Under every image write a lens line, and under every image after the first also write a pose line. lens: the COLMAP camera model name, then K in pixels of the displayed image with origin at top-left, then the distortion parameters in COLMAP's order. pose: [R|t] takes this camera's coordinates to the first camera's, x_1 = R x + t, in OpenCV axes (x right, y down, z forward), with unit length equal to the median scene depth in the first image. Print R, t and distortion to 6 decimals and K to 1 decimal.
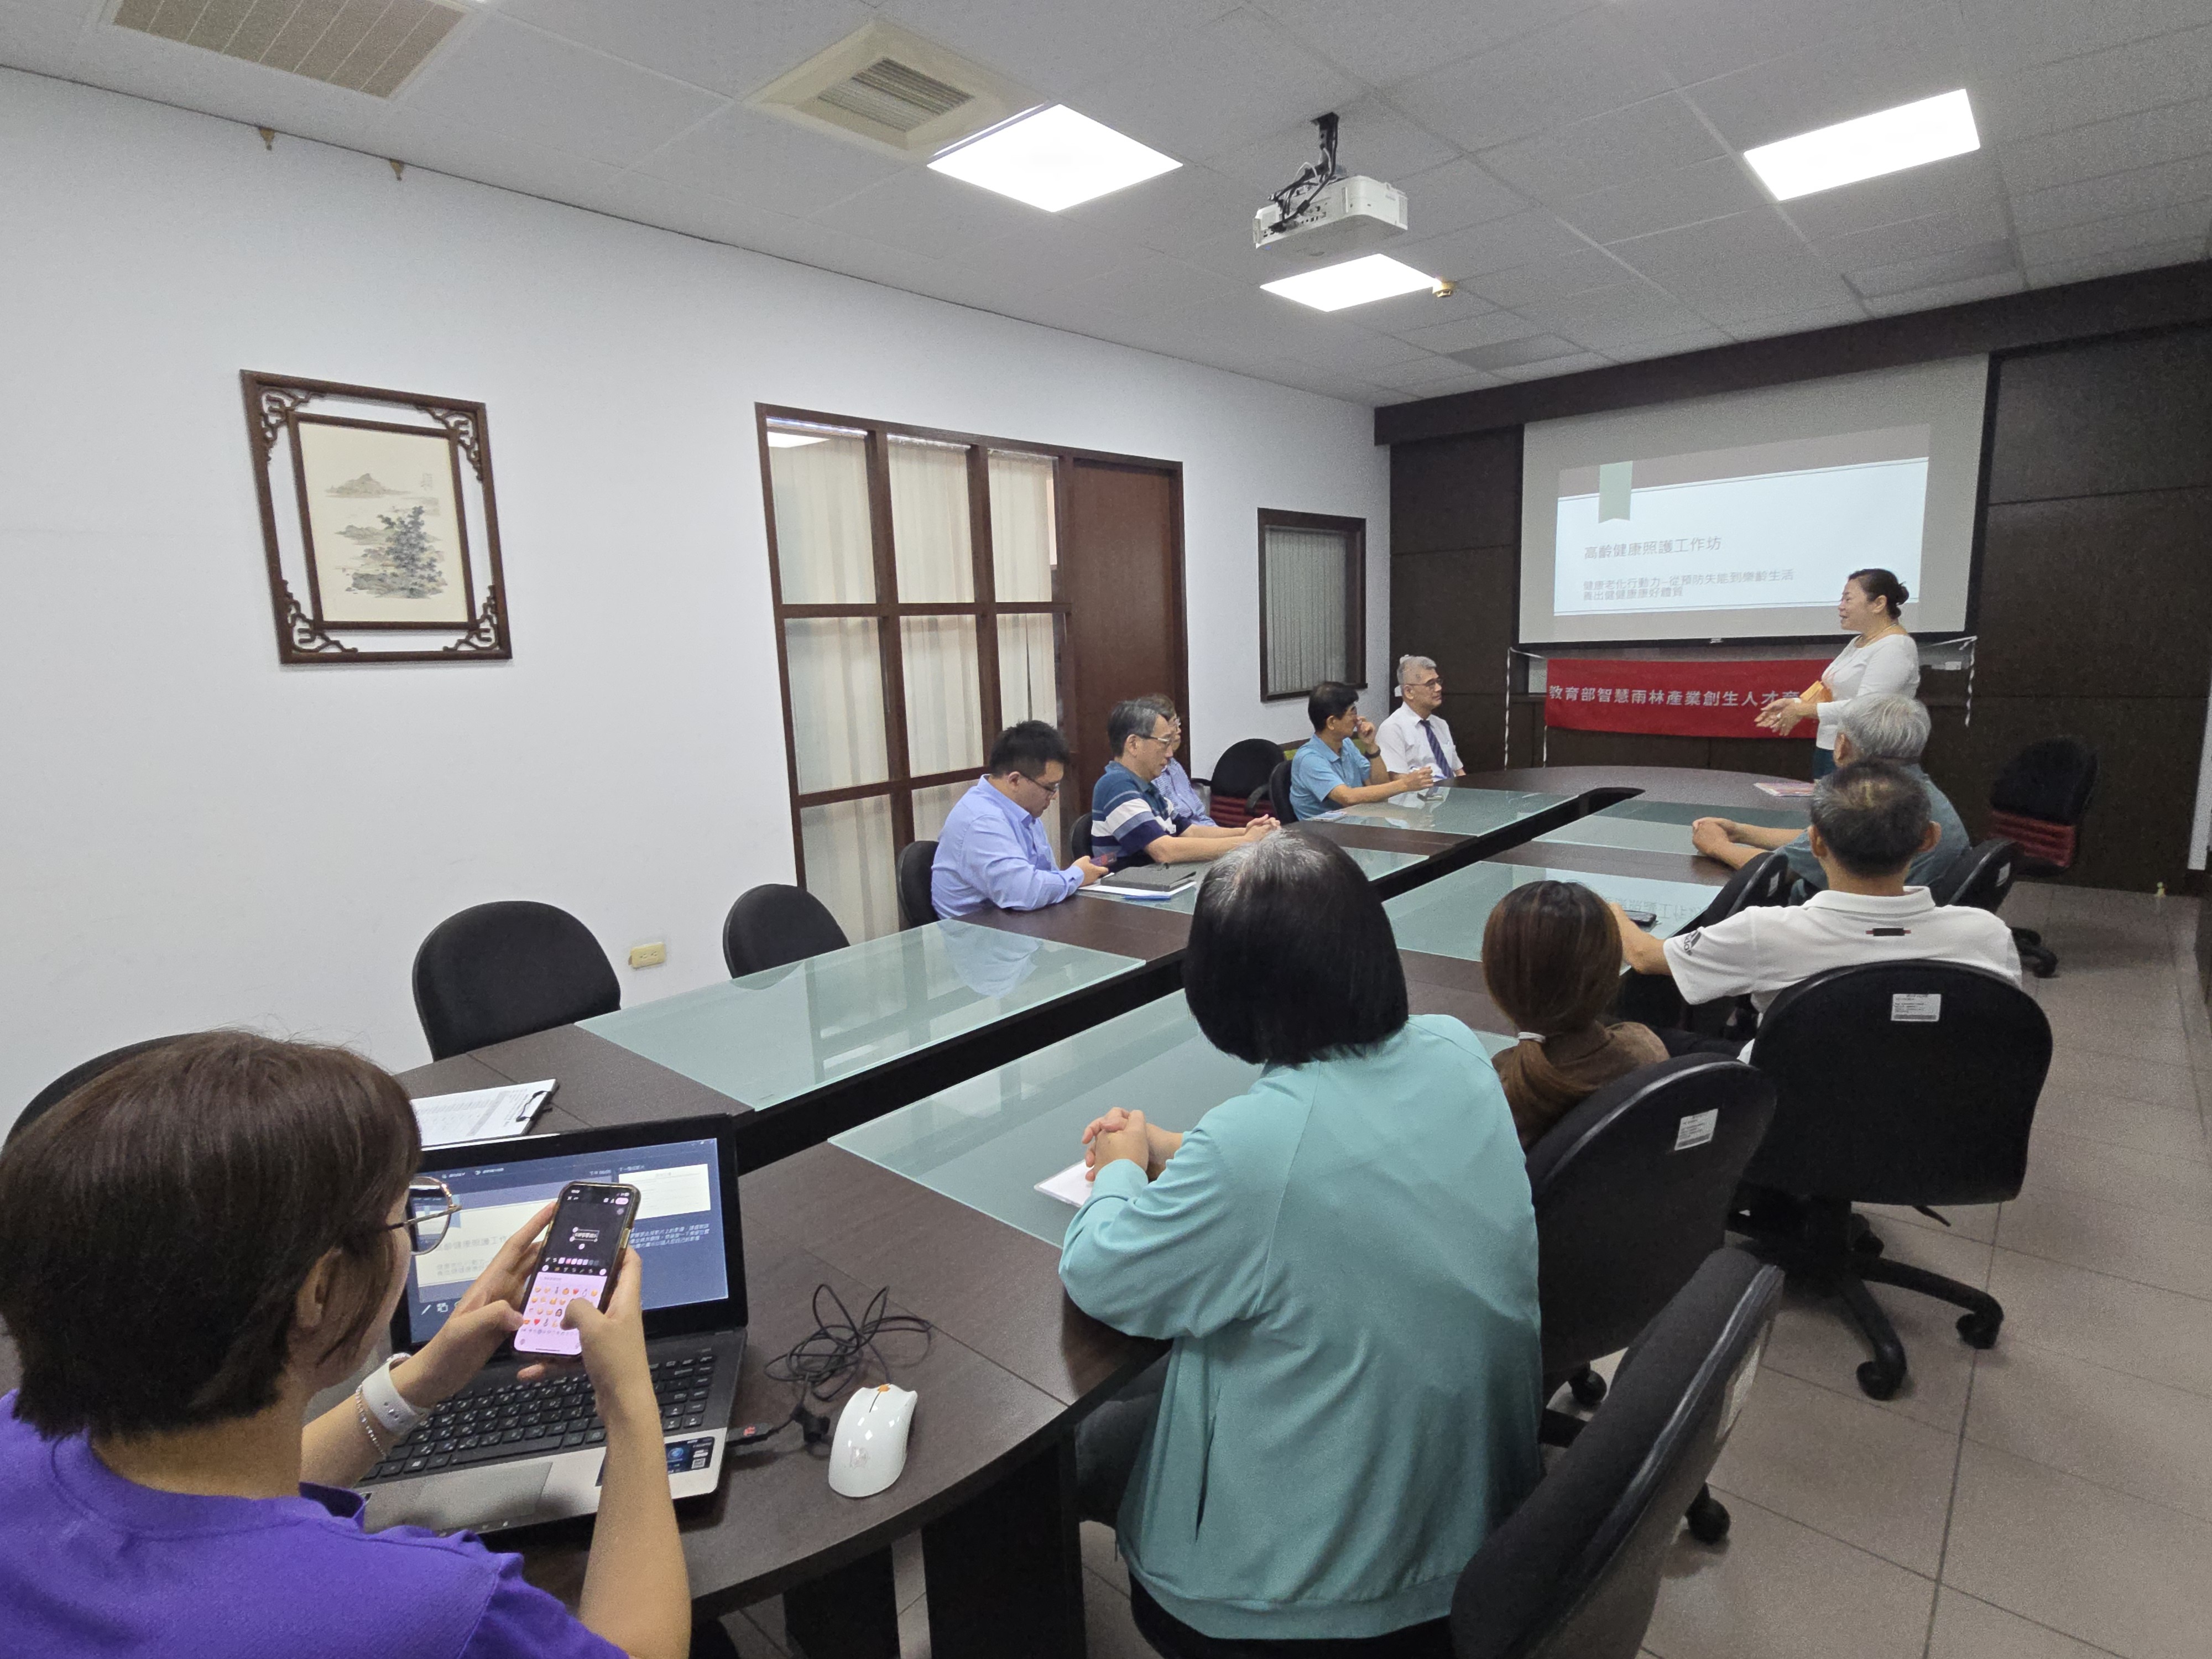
lens RADIAL K [[1138.8, 0, 1094.2], [0, 1138.8, 838.9], [0, 0, 1]] dist [-0.001495, 0.001713]
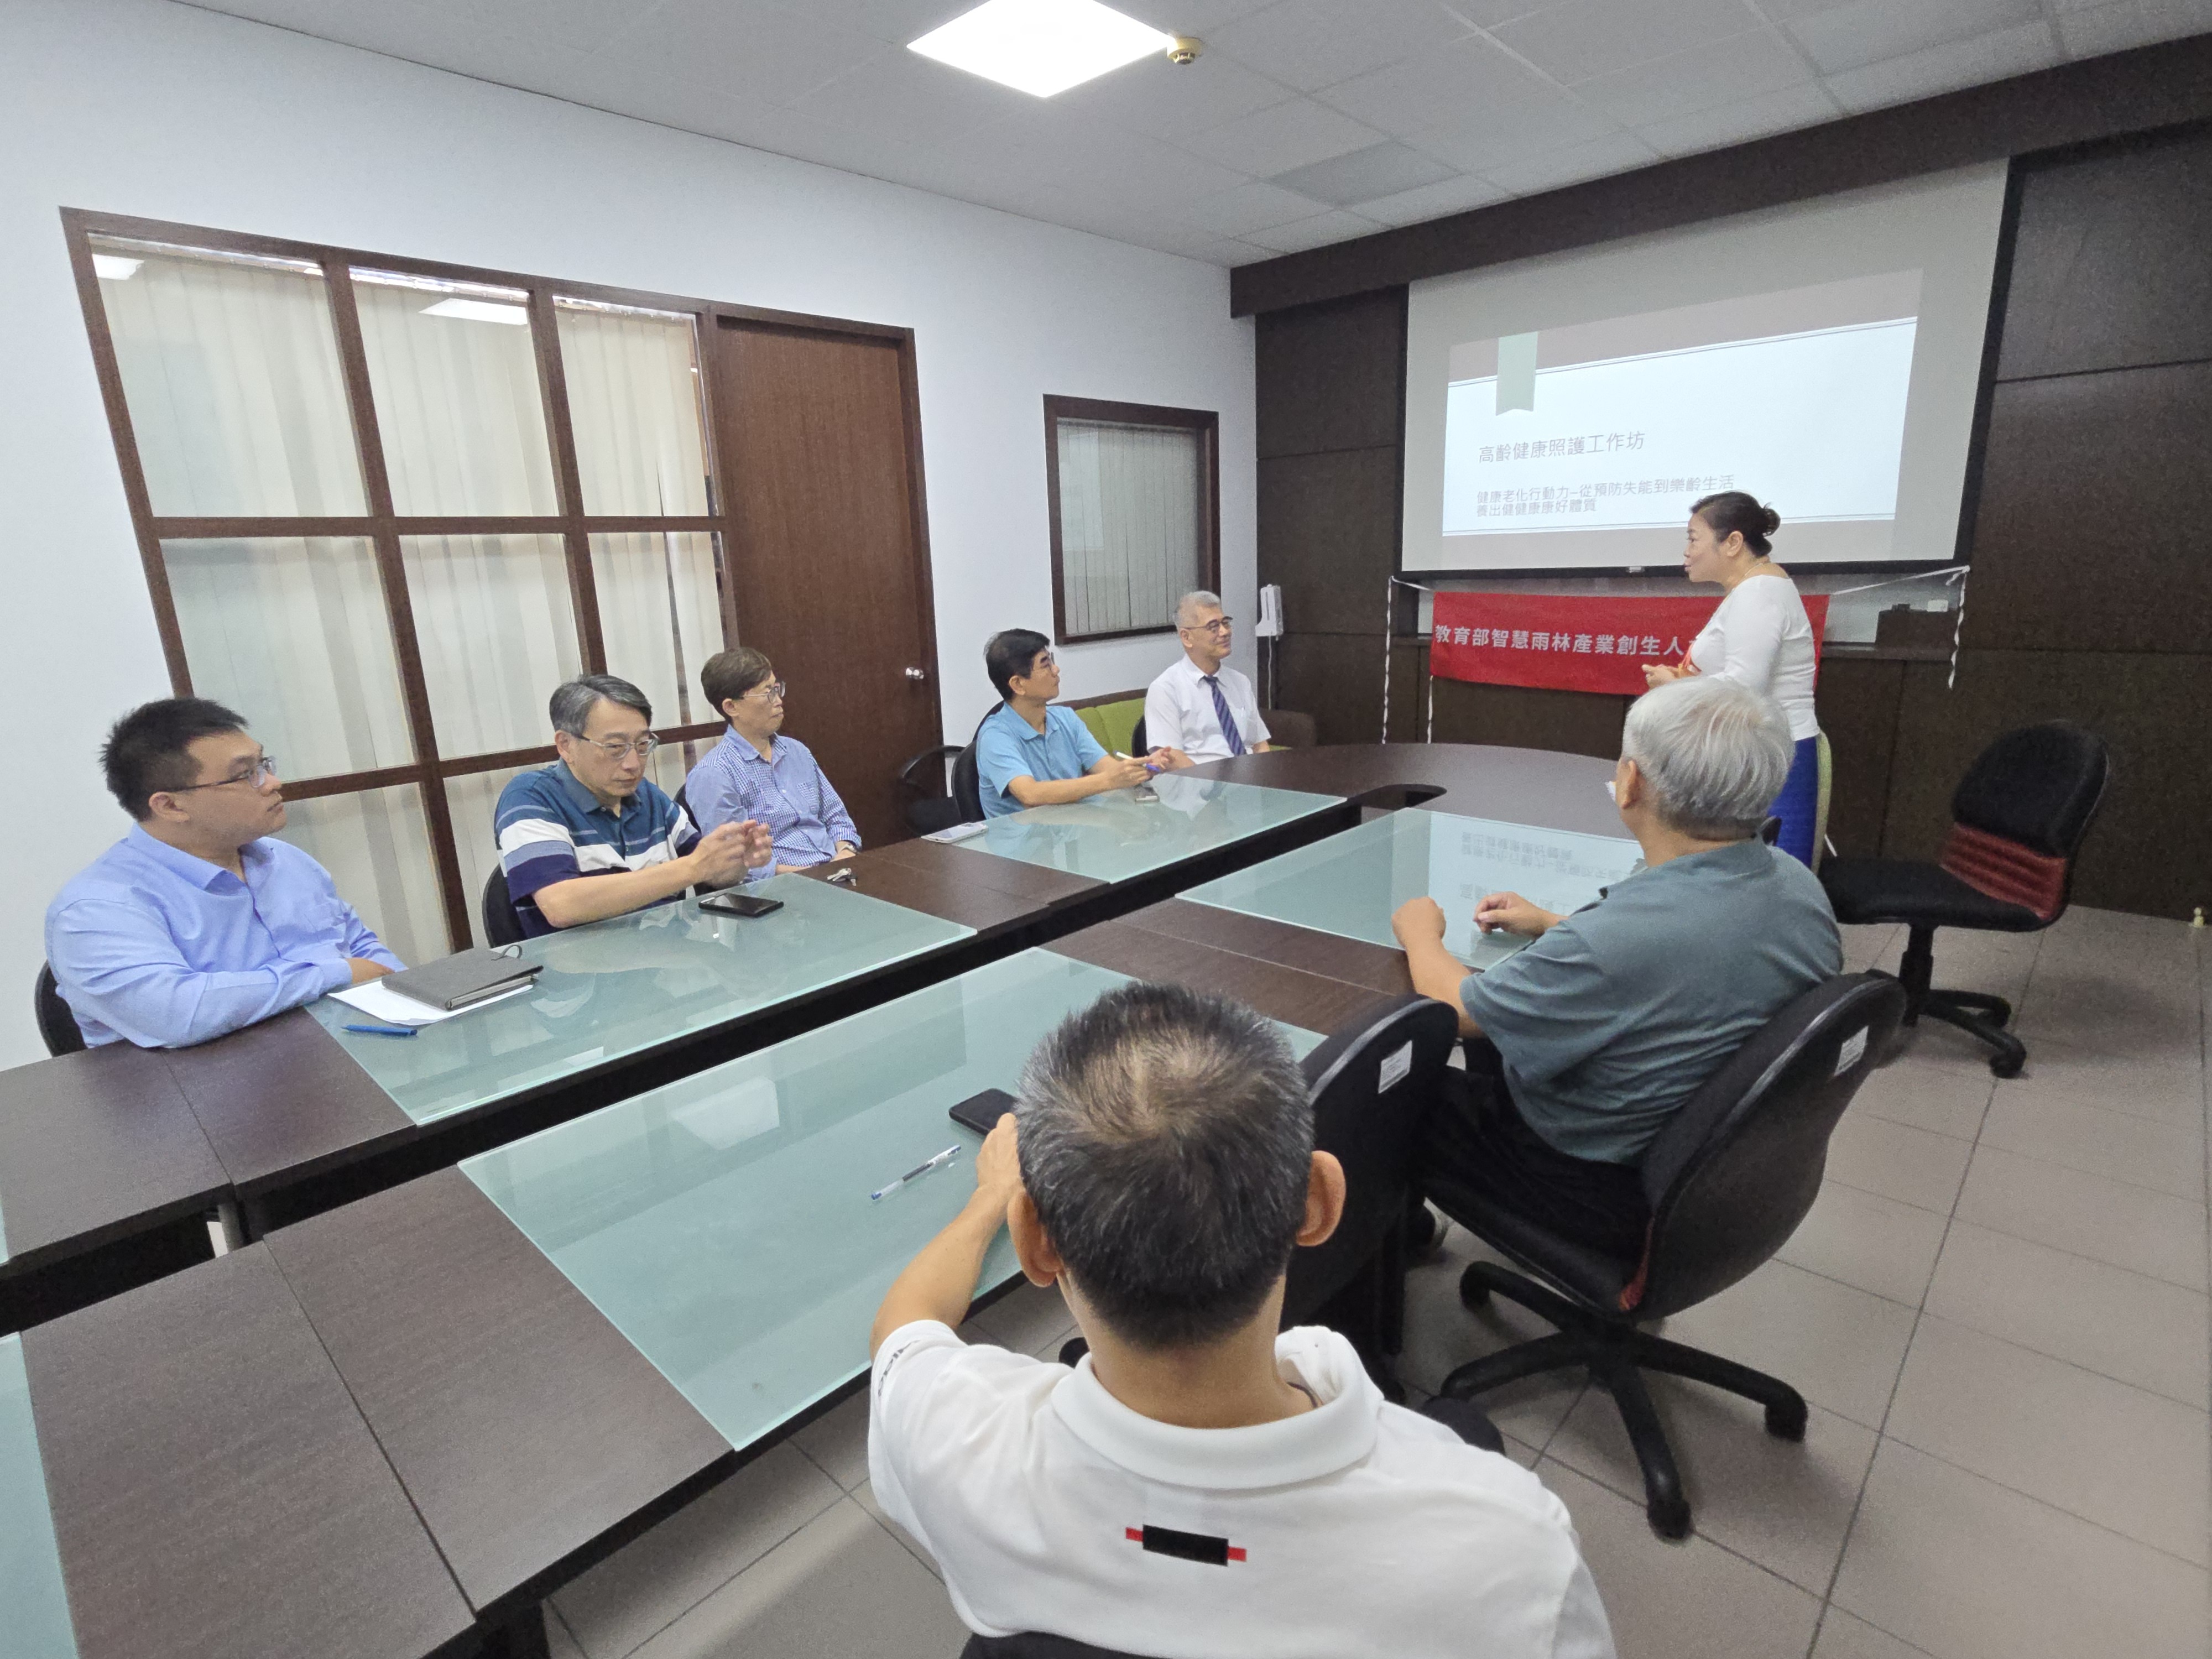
lens RADIAL K [[1138.8, 0, 1092.7], [0, 1138.8, 843.5], [0, 0, 1]] dist [-0.001495, 0.001713]
pose [[0.999455, 0.010672, -0.031236, 0.223452], [-0.008414, 0.997402, 0.071544, -0.044934], [0.031918, -0.071242, 0.996948, 0.225027]]
